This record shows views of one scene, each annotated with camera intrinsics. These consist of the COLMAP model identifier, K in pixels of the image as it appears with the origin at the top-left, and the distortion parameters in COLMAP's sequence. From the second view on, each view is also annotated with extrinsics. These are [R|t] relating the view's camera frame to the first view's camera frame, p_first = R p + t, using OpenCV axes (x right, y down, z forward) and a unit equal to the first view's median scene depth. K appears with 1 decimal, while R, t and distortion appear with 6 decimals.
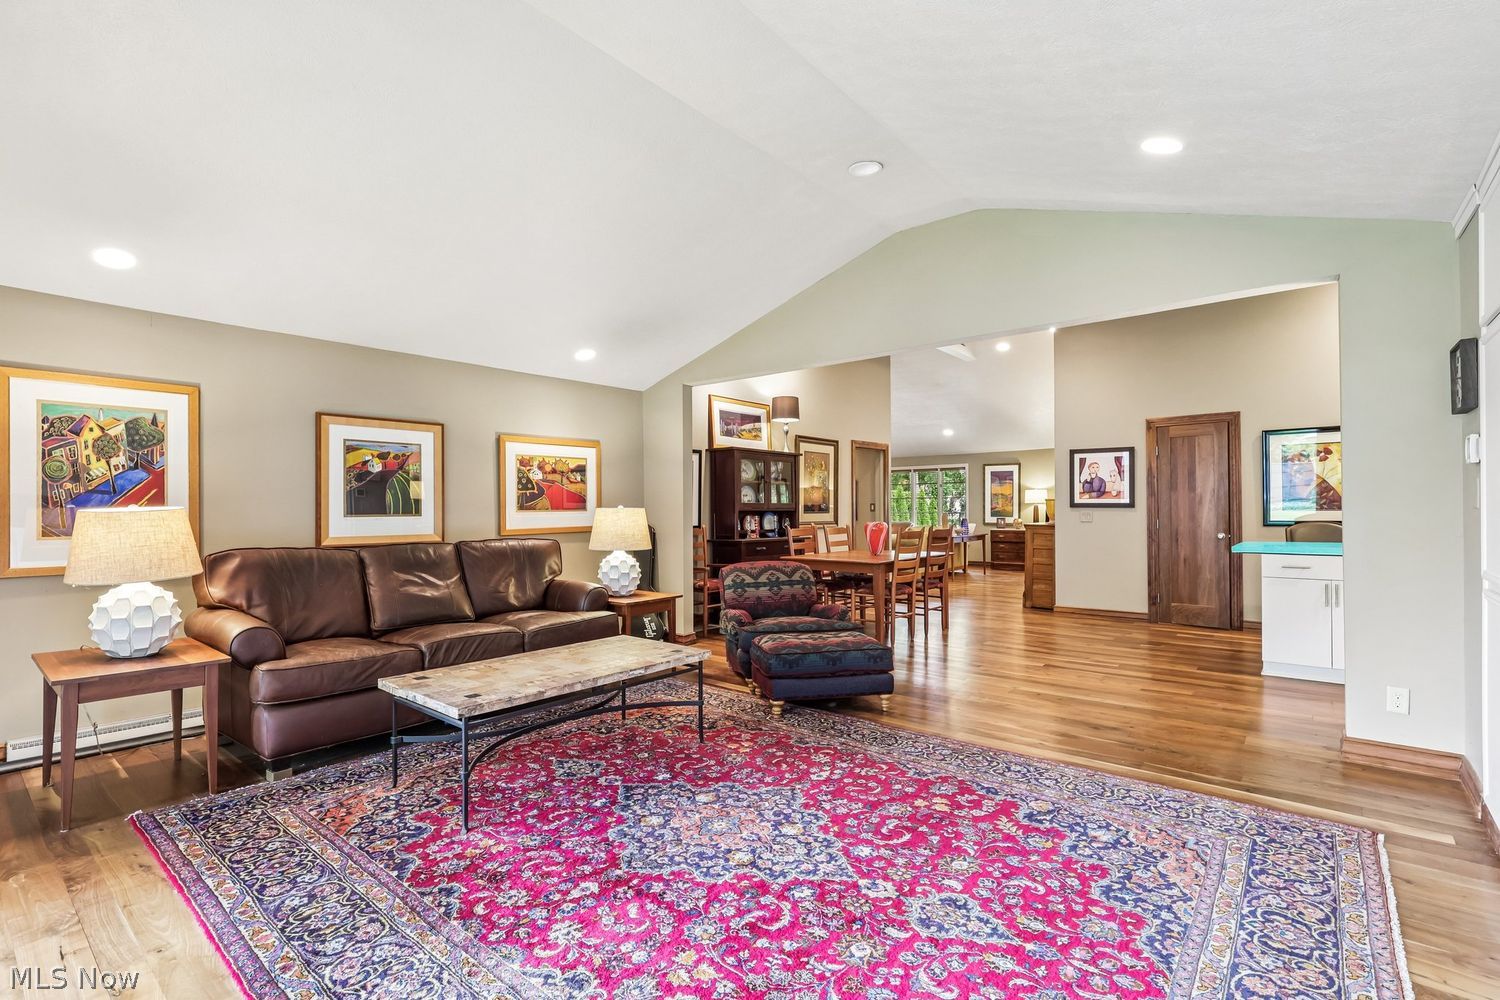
lens RADIAL K [[699.4, 0, 747.6], [0, 699.4, 503.1], [0, 0, 1]] dist [-0.009840, 0.000357]
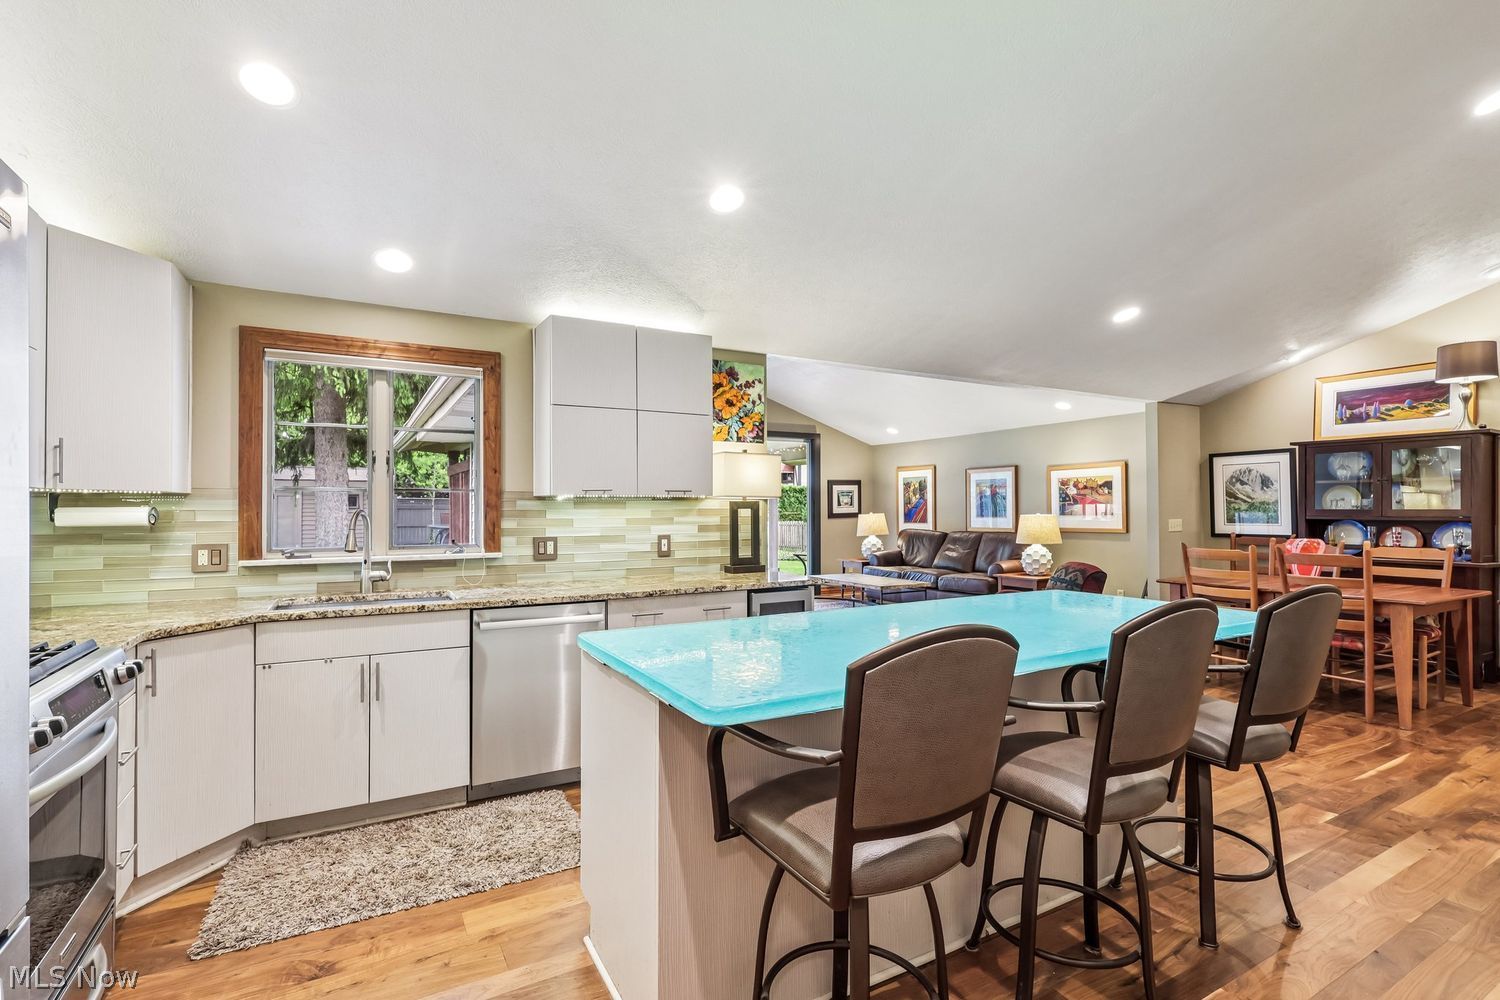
lens RADIAL K [[699.4, 0, 748.8], [0, 699.4, 502.8], [0, 0, 1]] dist [-0.009840, 0.000357]
pose [[-0.346635, -0.009668, -0.937950, 2.067793], [0.007782, 0.999883, -0.013182, -0.002718], [0.937968, -0.011869, -0.346519, 1.393597]]
